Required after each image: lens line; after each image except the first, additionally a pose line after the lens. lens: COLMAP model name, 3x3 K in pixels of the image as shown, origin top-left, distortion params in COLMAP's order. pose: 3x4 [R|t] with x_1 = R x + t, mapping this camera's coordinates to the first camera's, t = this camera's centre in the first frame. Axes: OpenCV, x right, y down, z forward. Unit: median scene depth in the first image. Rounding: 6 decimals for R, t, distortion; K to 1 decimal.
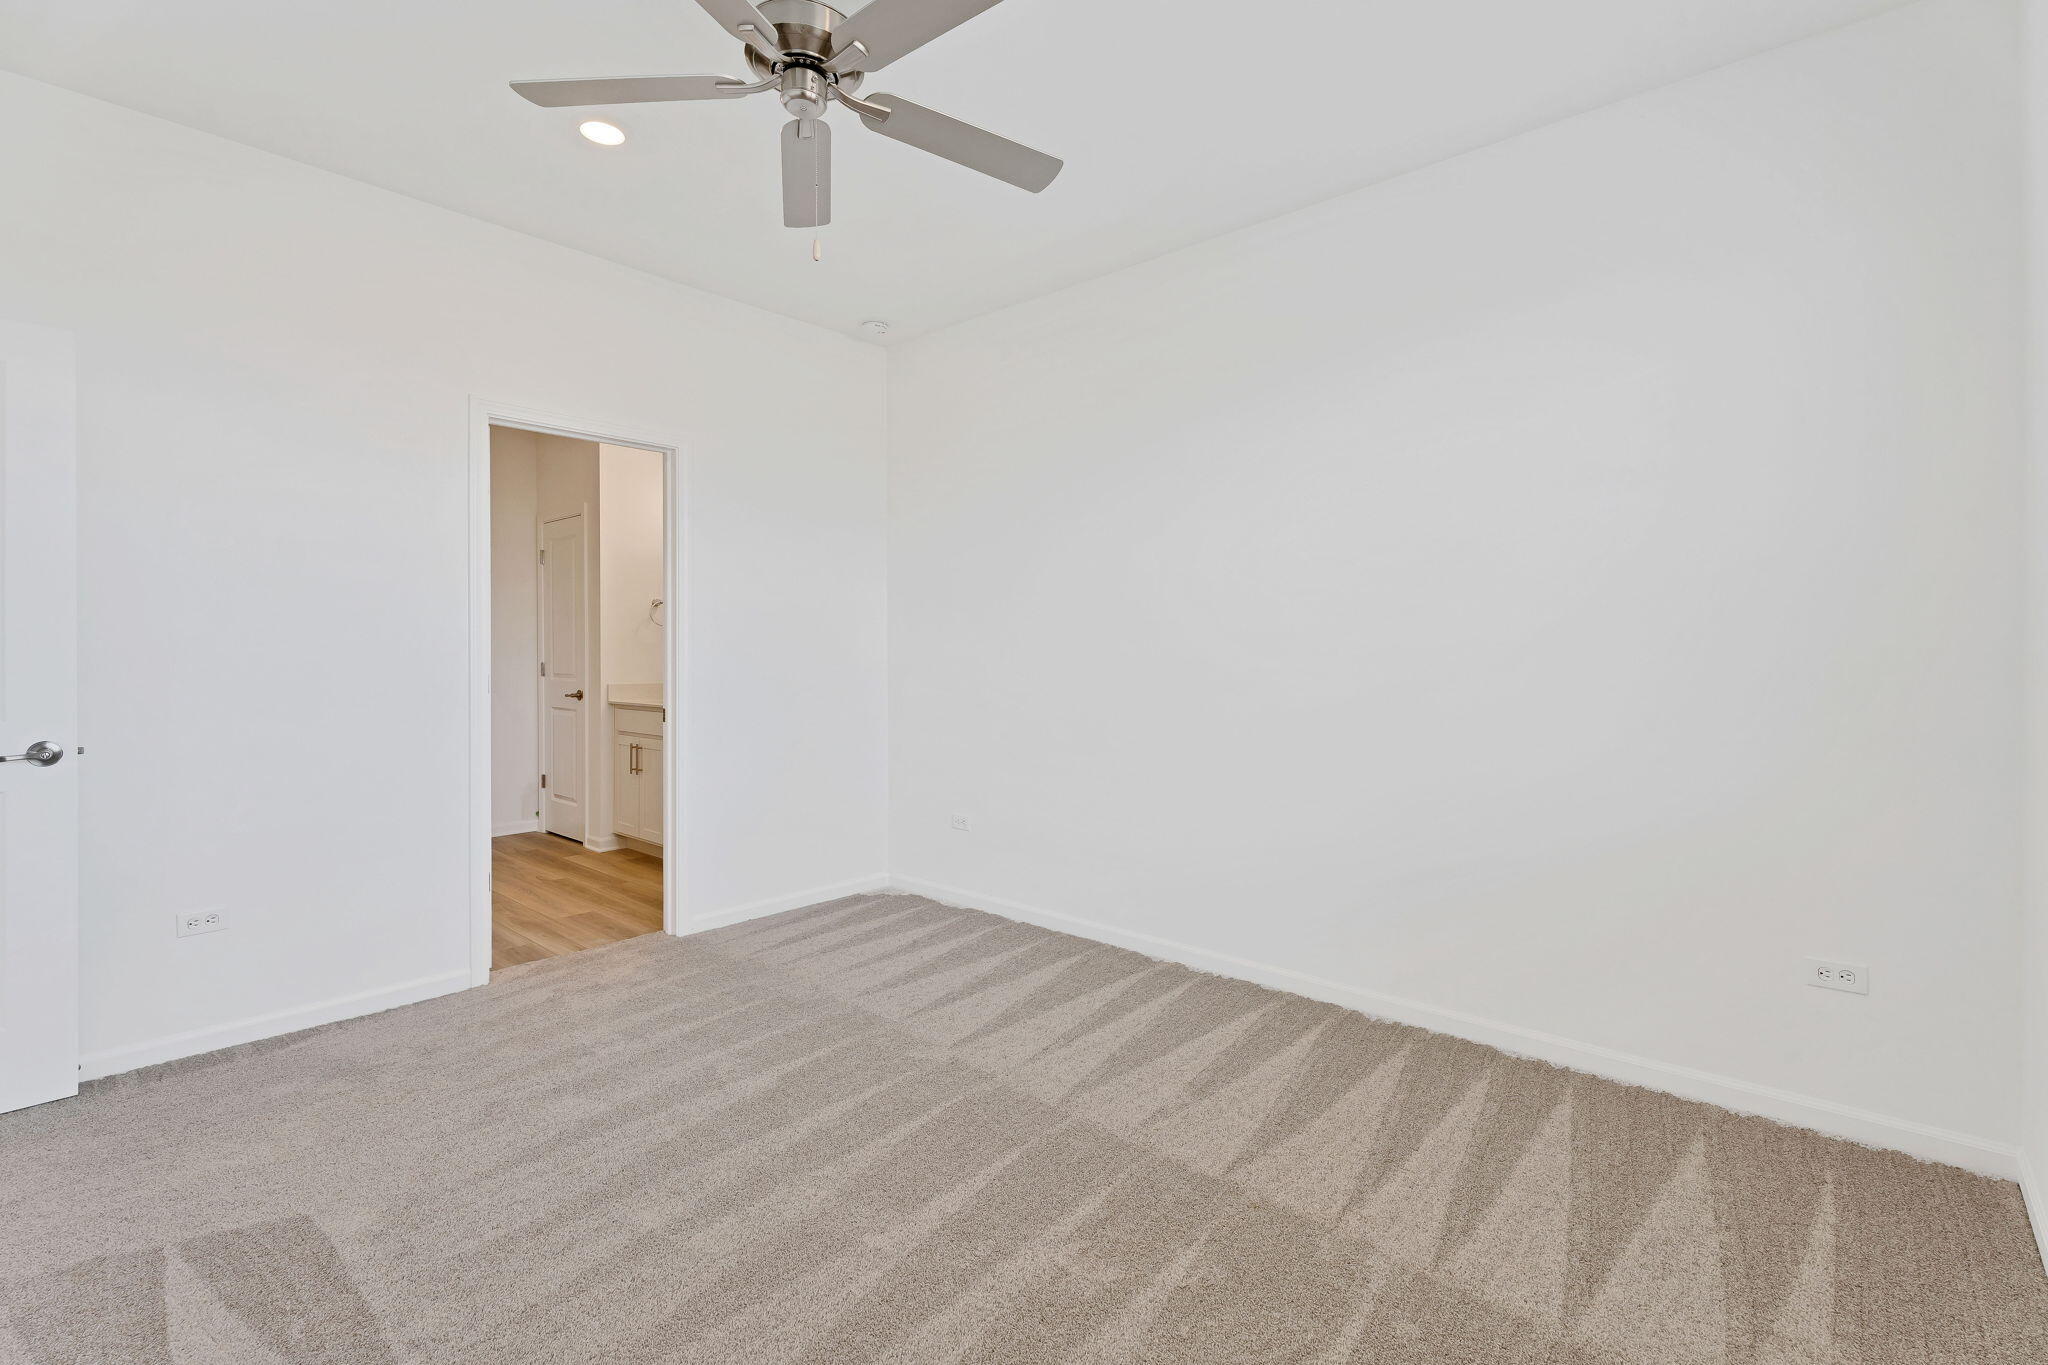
lens RADIAL K [[904.3, 0, 1032.0], [0, 904.3, 671.2], [0, 0, 1]] dist [-0.000613, 0.000525]
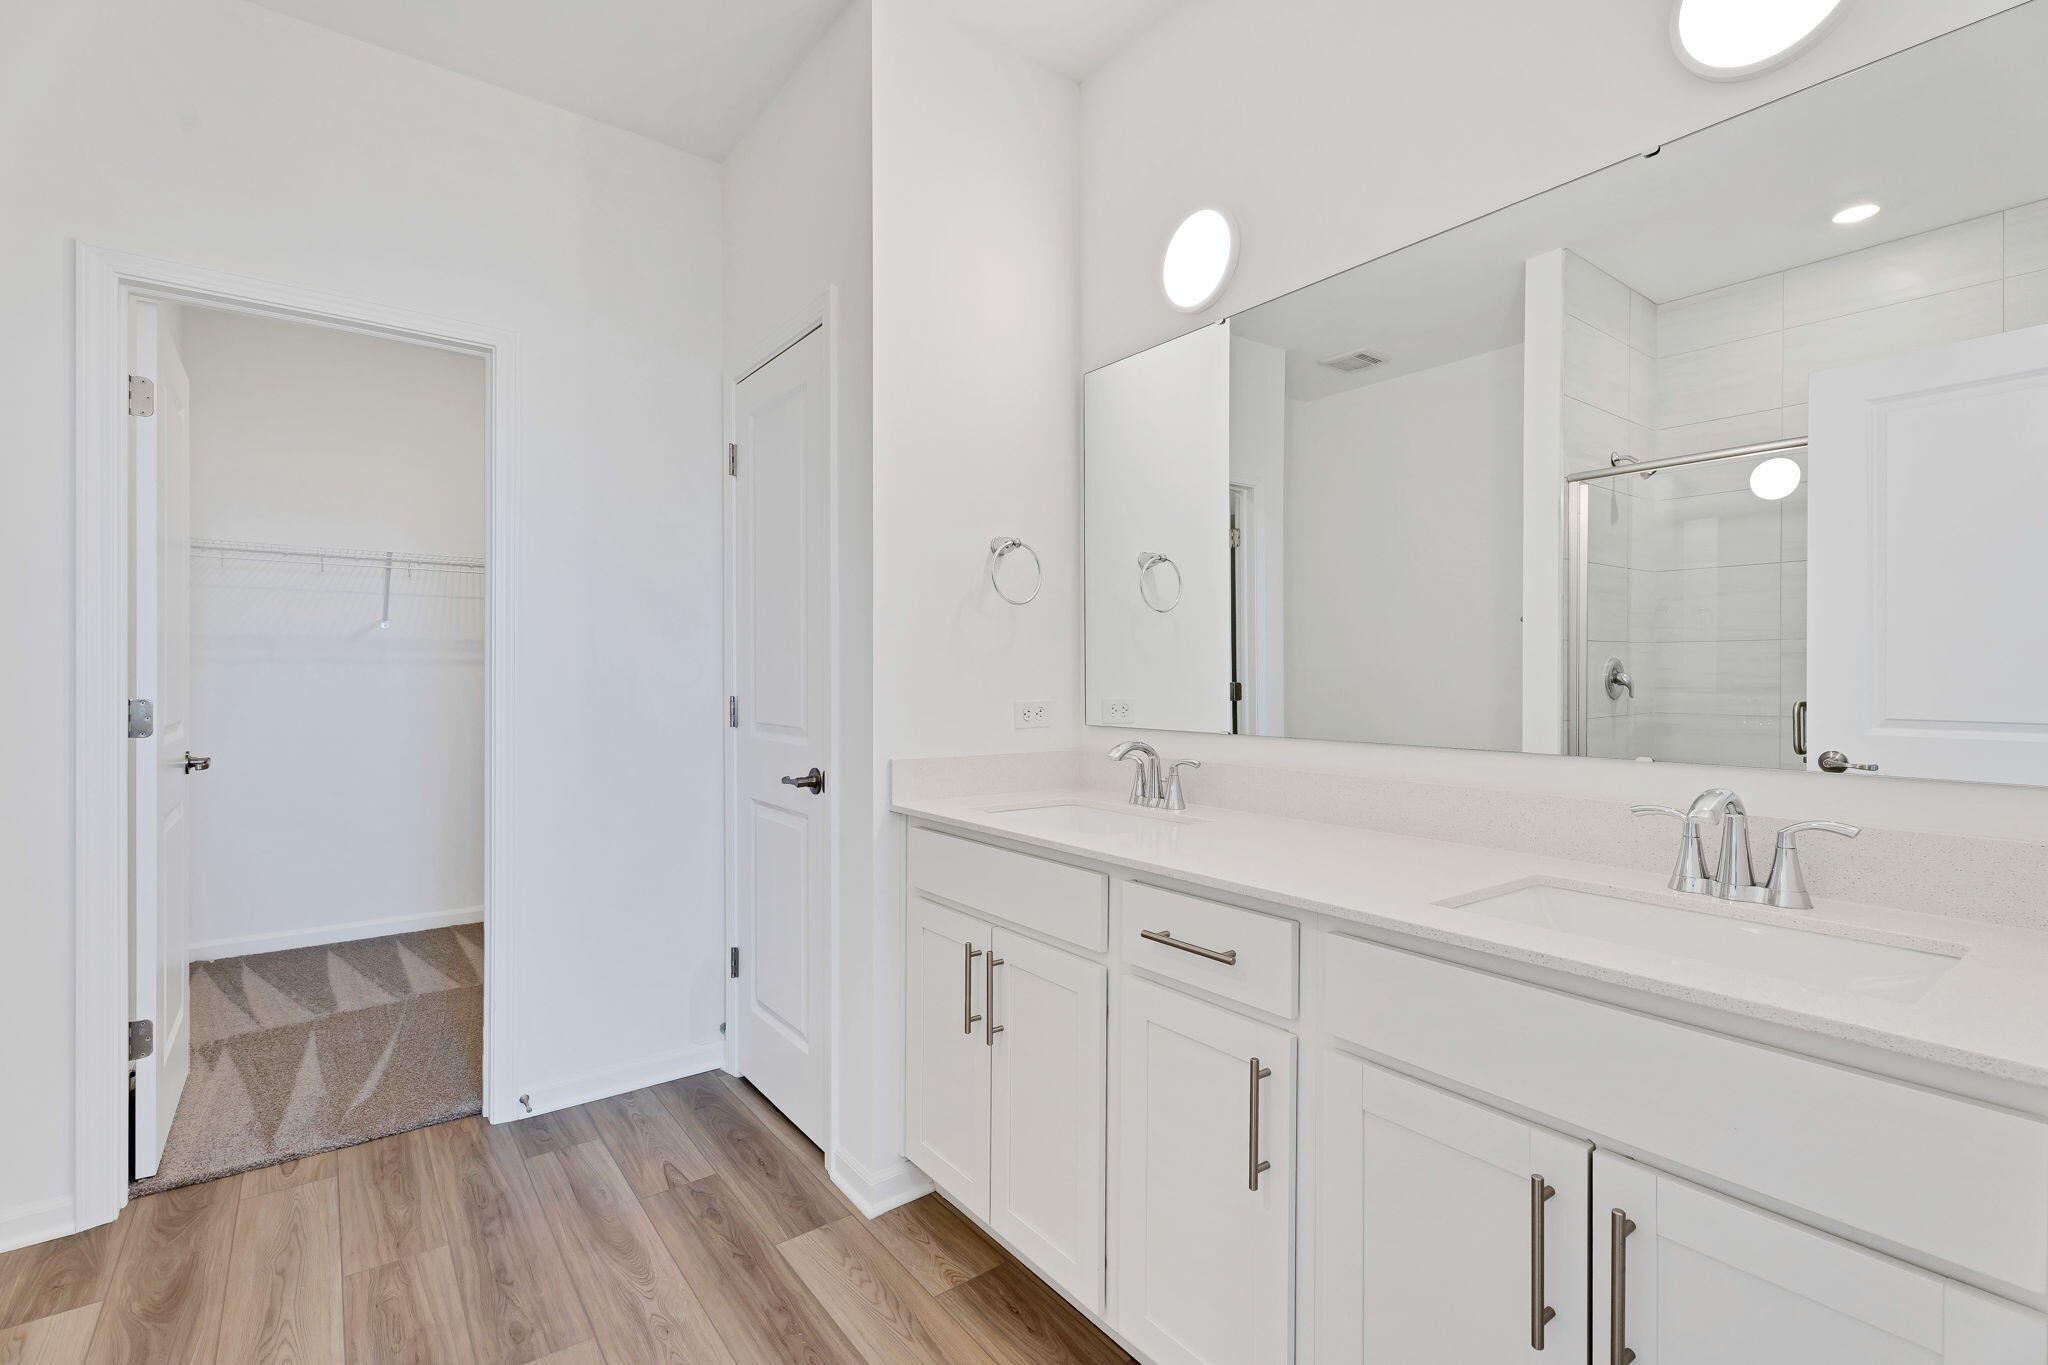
lens RADIAL K [[904.3, 0, 1026.7], [0, 904.3, 682.0], [0, 0, 1]] dist [-0.000613, 0.000525]
pose [[0.980666, 0.000812, -0.195687, -0.339267], [-0.002044, 0.999979, -0.006095, -0.016117], [0.195678, 0.006377, 0.980647, 0.640976]]
